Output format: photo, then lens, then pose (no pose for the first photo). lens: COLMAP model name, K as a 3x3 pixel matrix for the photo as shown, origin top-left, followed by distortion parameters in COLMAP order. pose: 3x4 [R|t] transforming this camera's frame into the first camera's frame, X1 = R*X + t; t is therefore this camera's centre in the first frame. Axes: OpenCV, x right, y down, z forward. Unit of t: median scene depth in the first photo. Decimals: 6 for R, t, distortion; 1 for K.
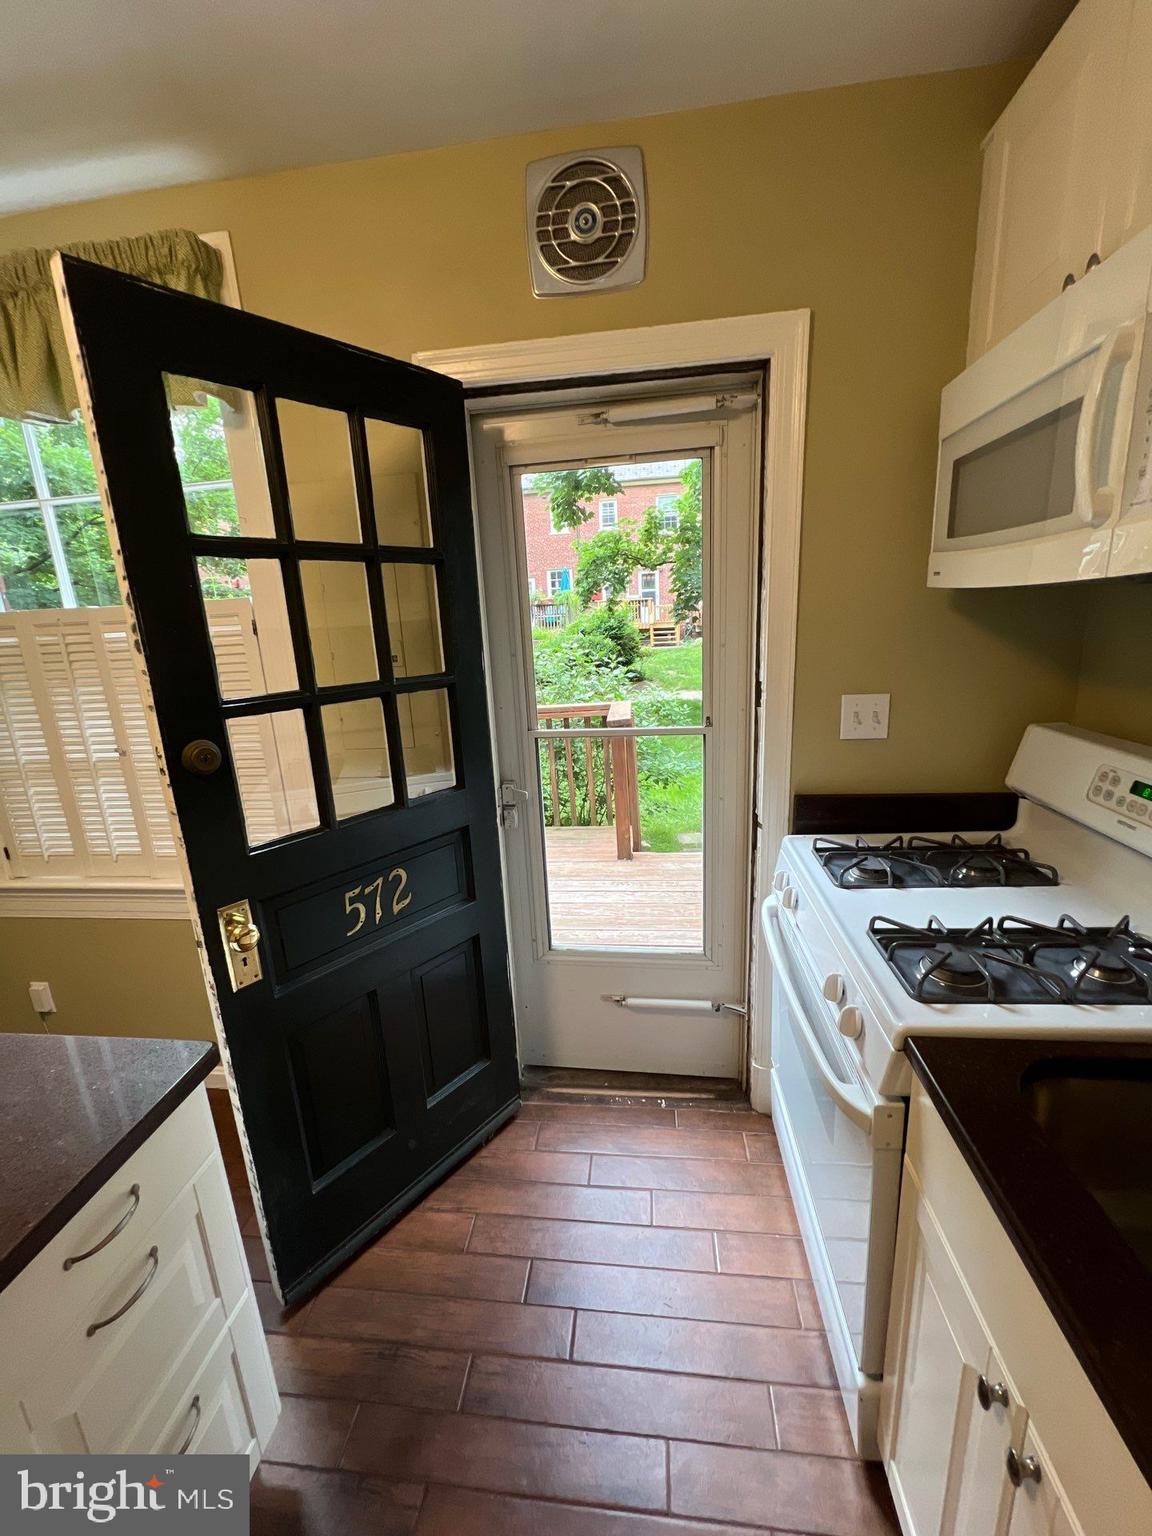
lens RADIAL K [[613.9, 0, 571.5], [0, 613.9, 771.6], [0, 0, 1]] dist [0.000723, -0.000067]
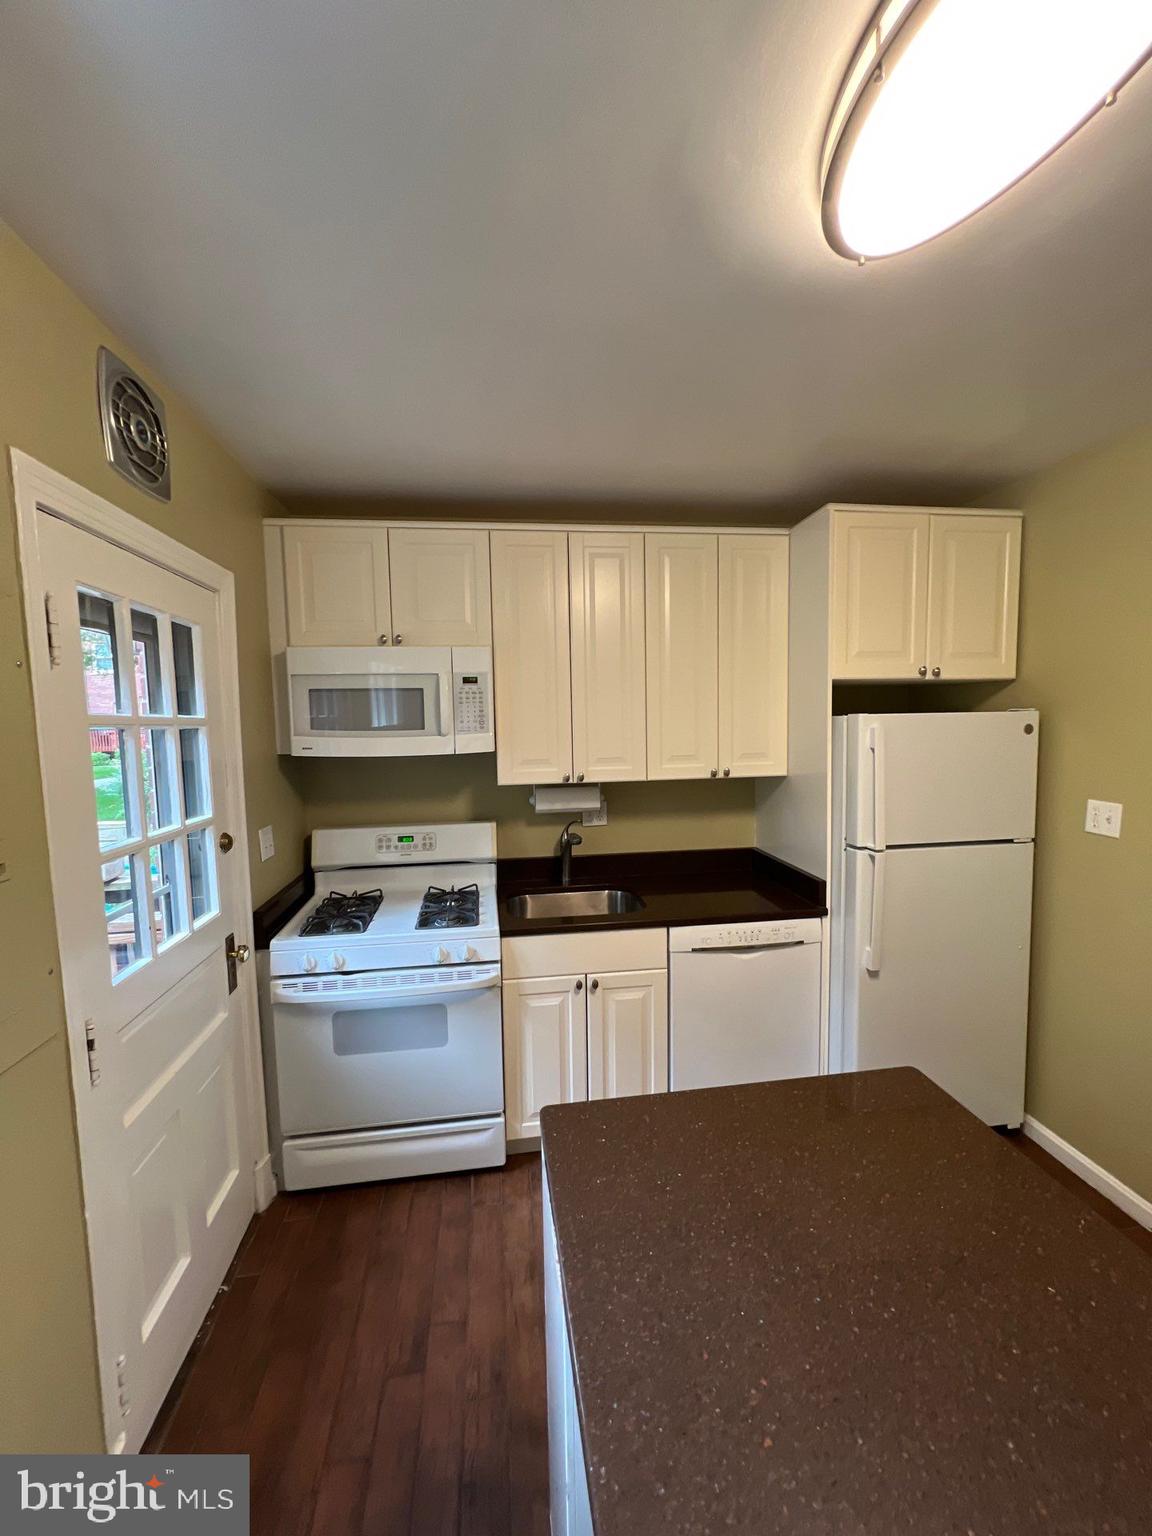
lens RADIAL K [[613.9, 0, 571.5], [0, 613.9, 771.6], [0, 0, 1]] dist [0.000723, -0.000067]
pose [[-0.248356, -0.021177, 0.968437, -1.081164], [0.274930, 0.957106, 0.091435, -0.183859], [-0.928834, 0.288961, -0.231881, 0.628920]]
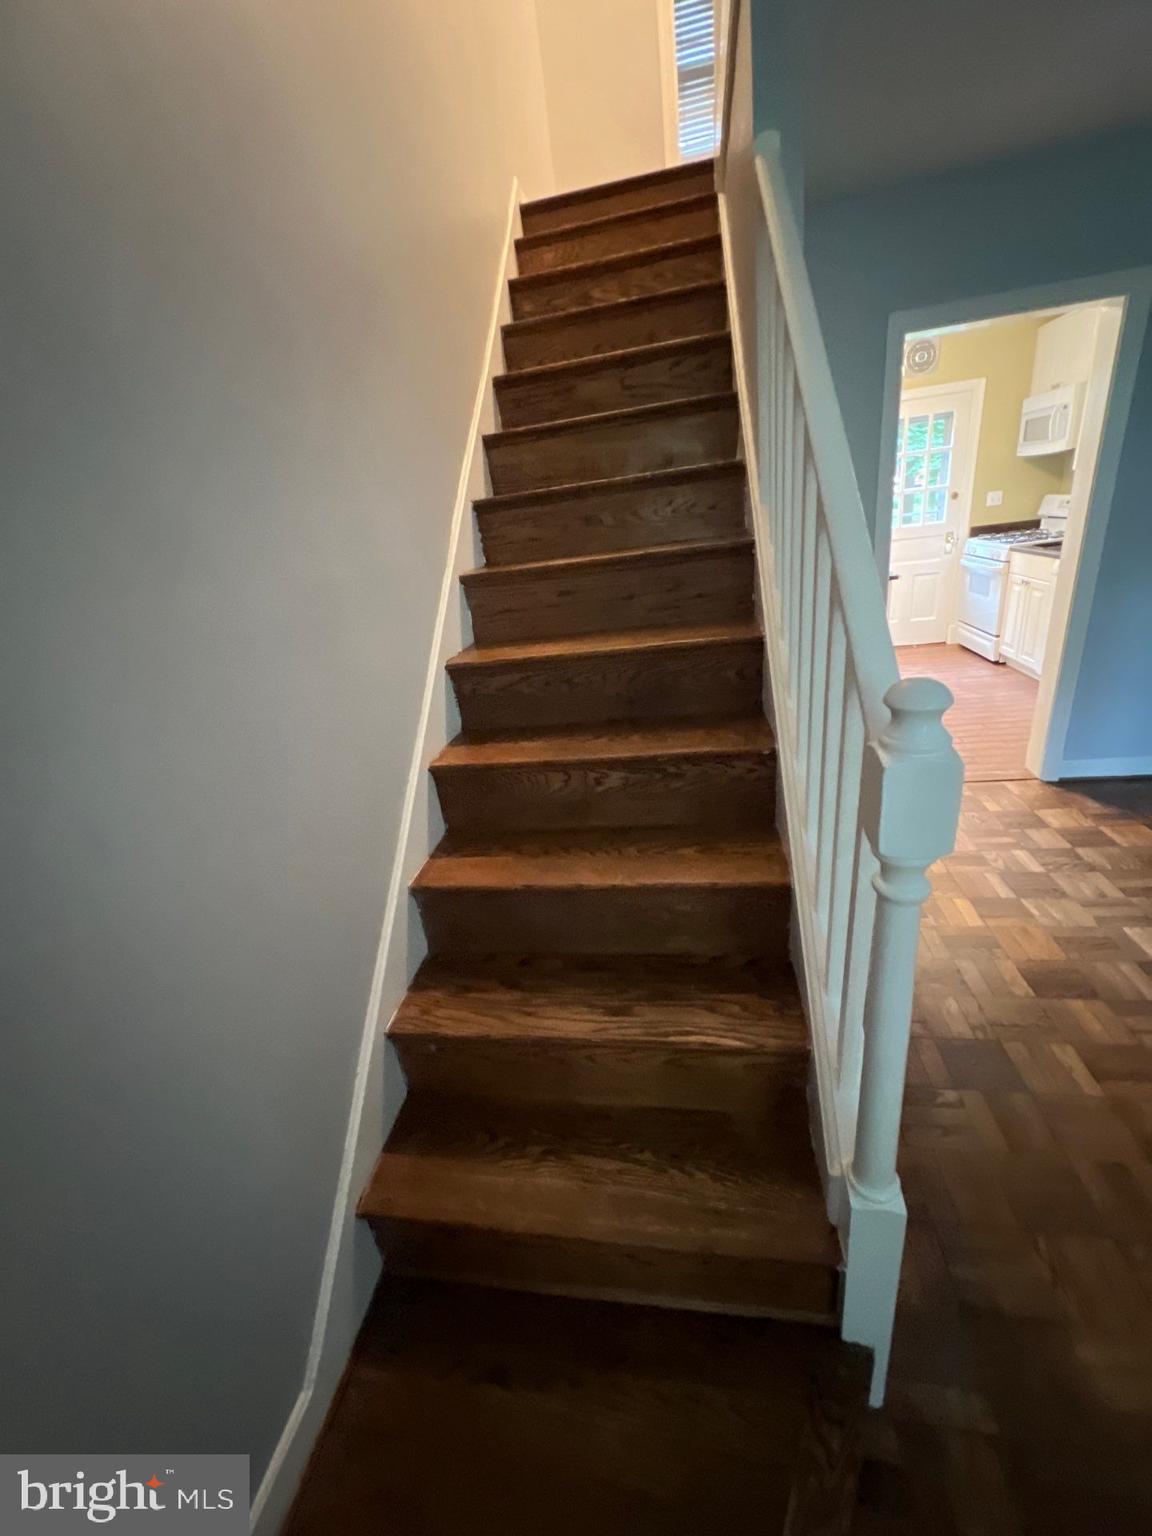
lens RADIAL K [[613.9, 0, 571.5], [0, 613.9, 771.6], [0, 0, 1]] dist [0.000723, -0.000067]
pose [[0.996047, -0.047597, -0.075001, -1.652066], [0.057971, 0.988045, 0.142851, 0.774818], [0.067306, -0.146634, 0.986898, -2.697186]]
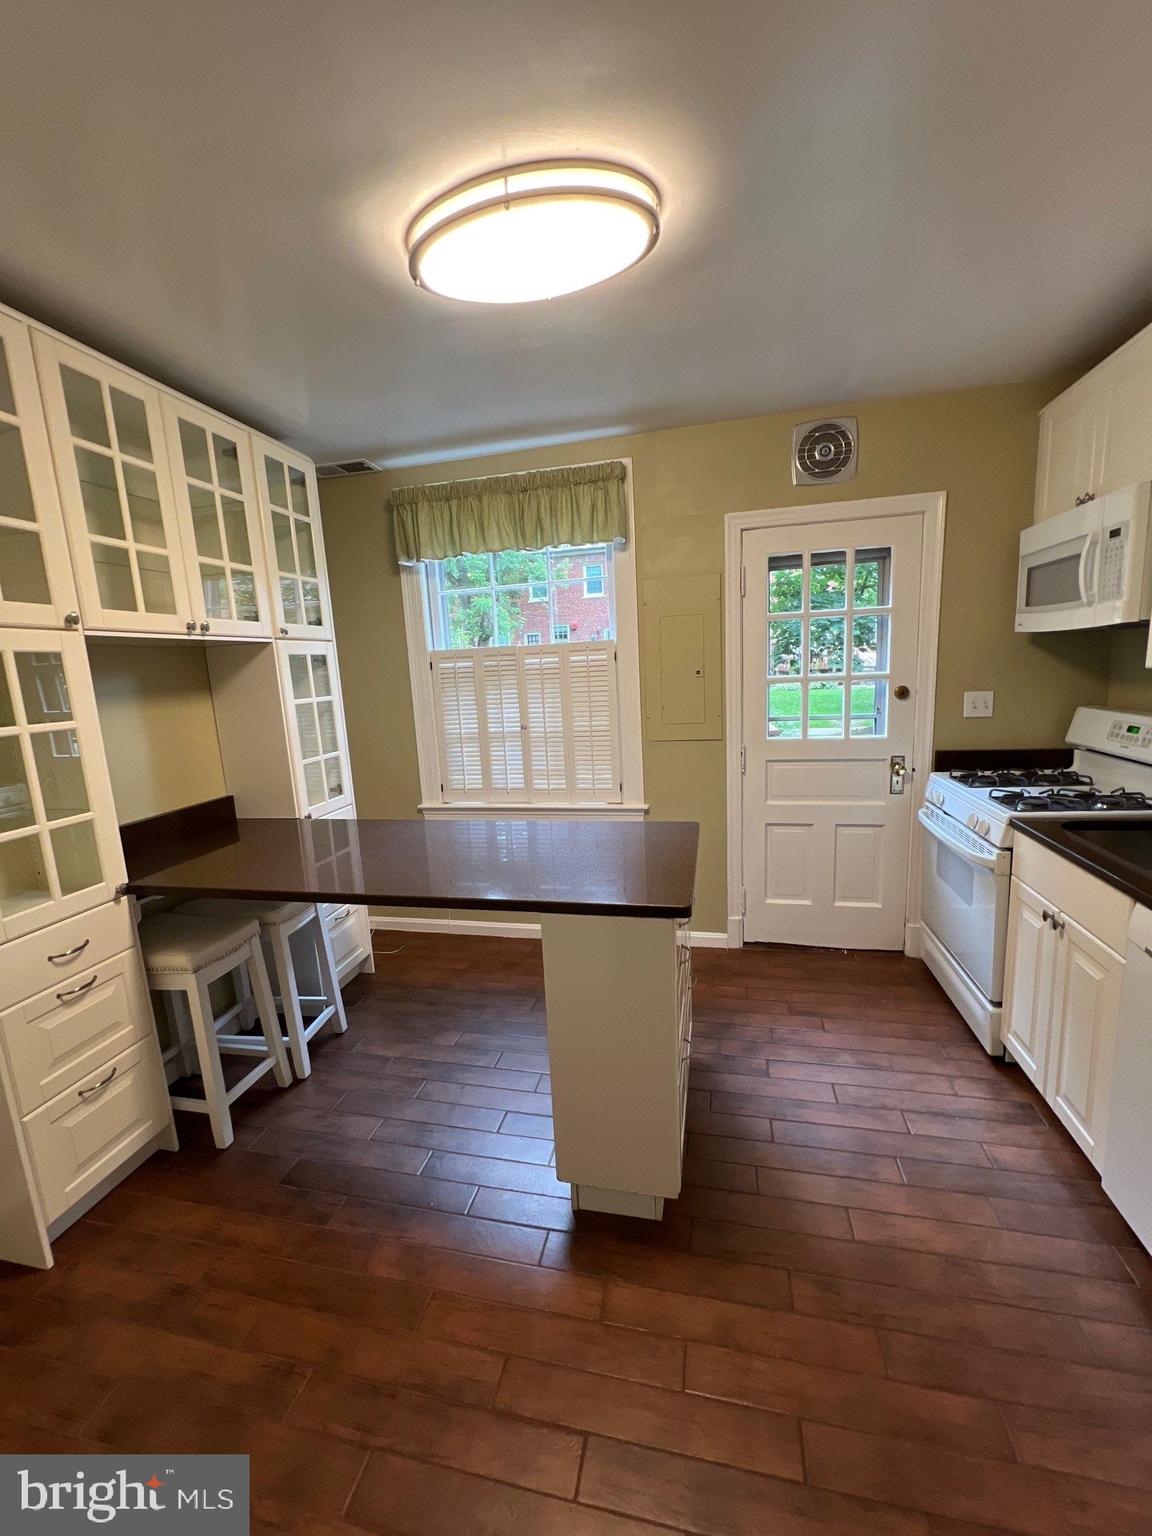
lens RADIAL K [[613.9, 0, 571.5], [0, 613.9, 771.6], [0, 0, 1]] dist [0.000723, -0.000067]
pose [[0.994345, 0.018234, -0.104617, -0.495276], [-0.025914, 0.997030, -0.072521, 0.261163], [0.102984, 0.074822, 0.991865, -0.850787]]
